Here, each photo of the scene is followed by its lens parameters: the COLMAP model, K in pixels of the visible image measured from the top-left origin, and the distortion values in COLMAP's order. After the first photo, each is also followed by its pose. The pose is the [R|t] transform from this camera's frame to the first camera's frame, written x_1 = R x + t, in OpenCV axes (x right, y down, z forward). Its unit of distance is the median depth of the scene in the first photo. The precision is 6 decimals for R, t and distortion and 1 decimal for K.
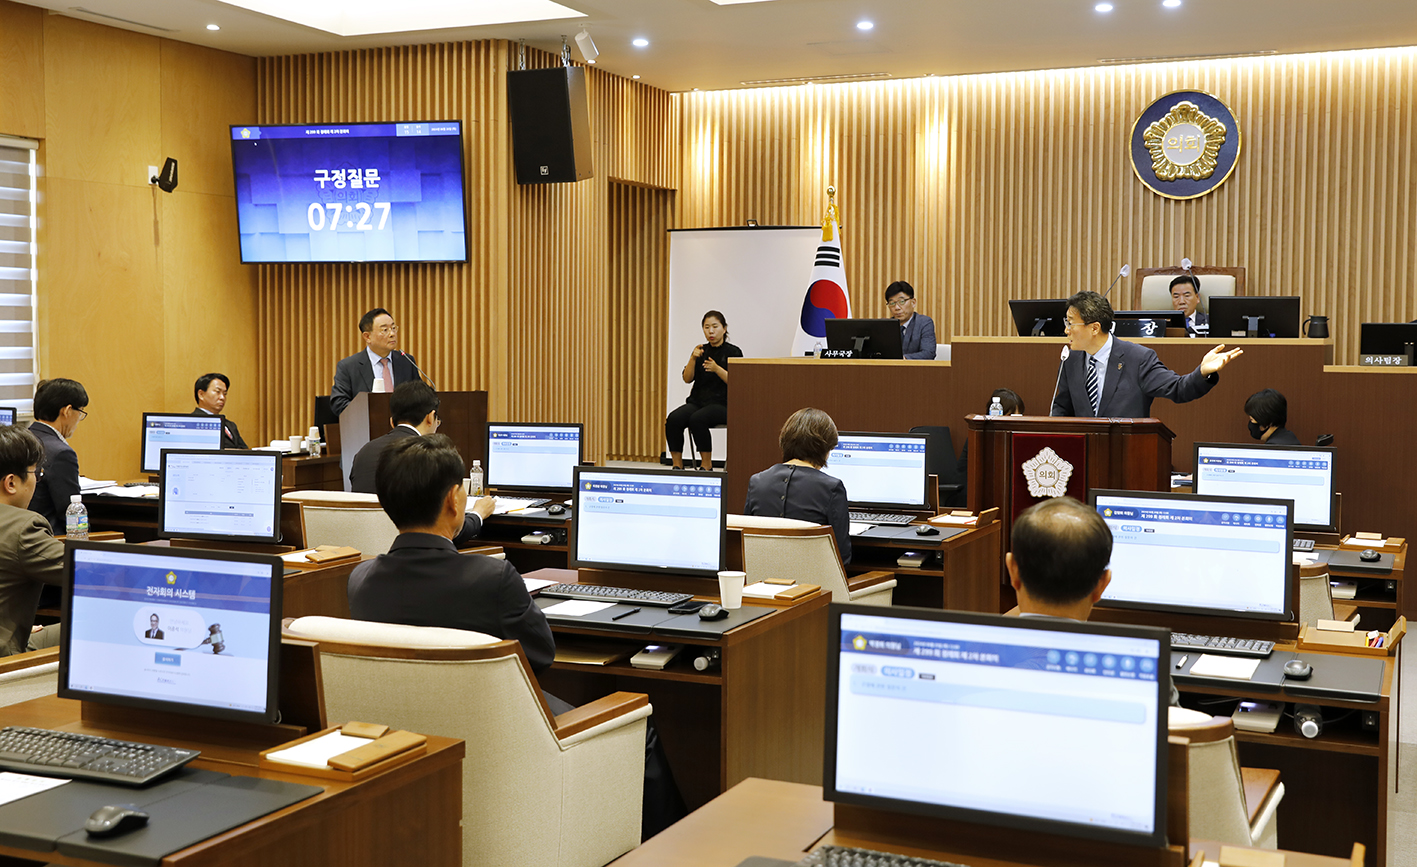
lens RADIAL K [[1644.4, 0, 708.8], [0, 1644.4, 428.2], [0, 0, 1]] dist [0.003262, 0.047820]
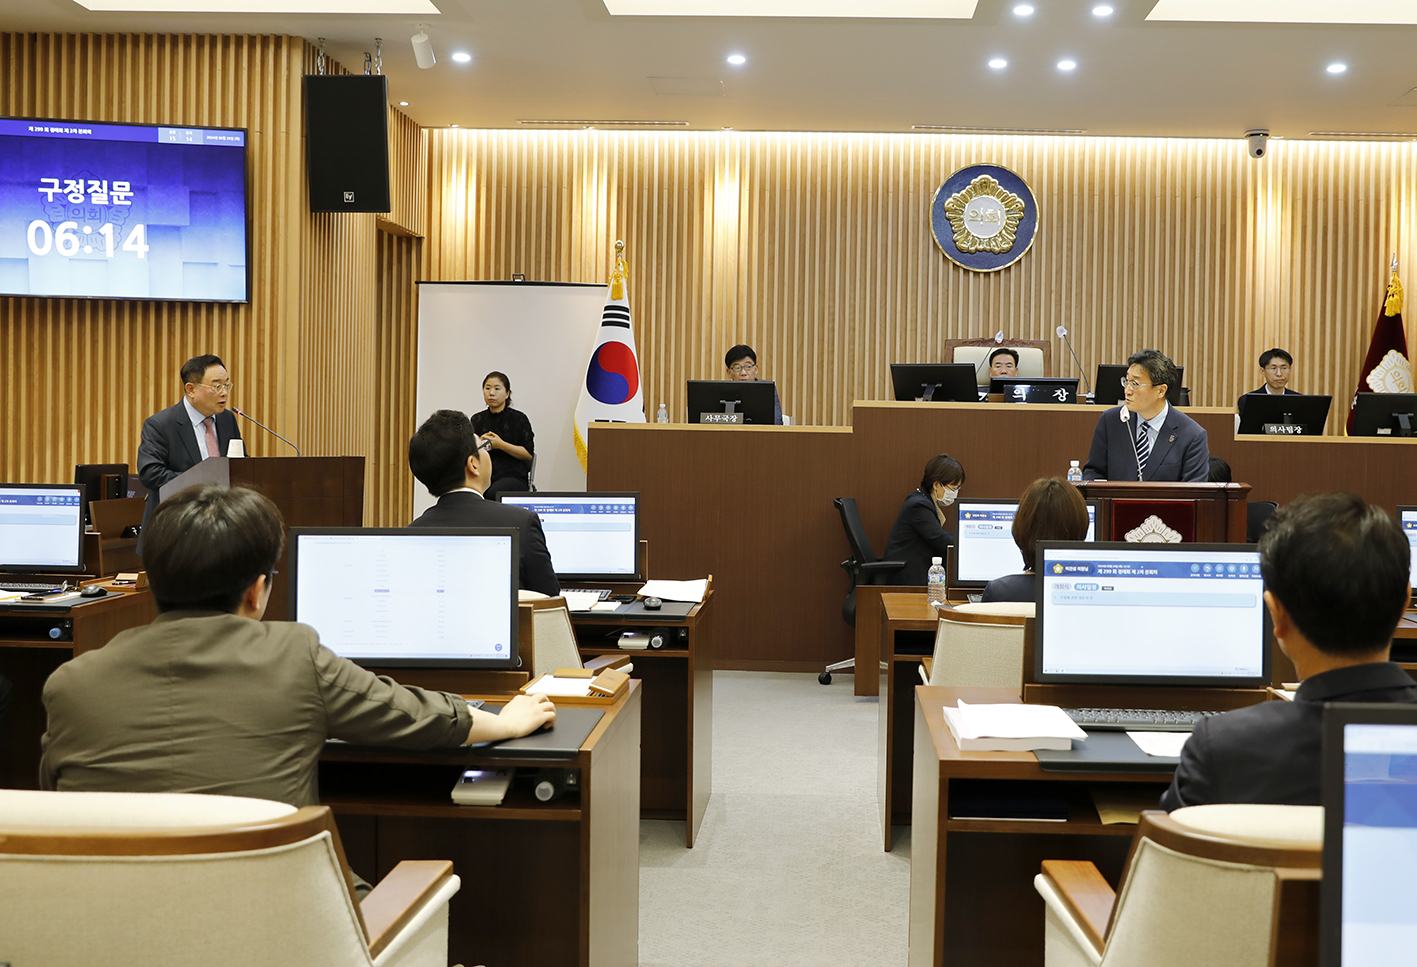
lens RADIAL K [[1521.5, 0, 708.5], [0, 1521.5, 483.5], [0, 0, 1]] dist [-0.043267, 0.058817]
pose [[0.920625, -0.002653, 0.390438, -0.227922], [0.009986, 0.999810, -0.016753, 0.003692], [-0.390319, 0.019322, 0.920477, 0.216671]]
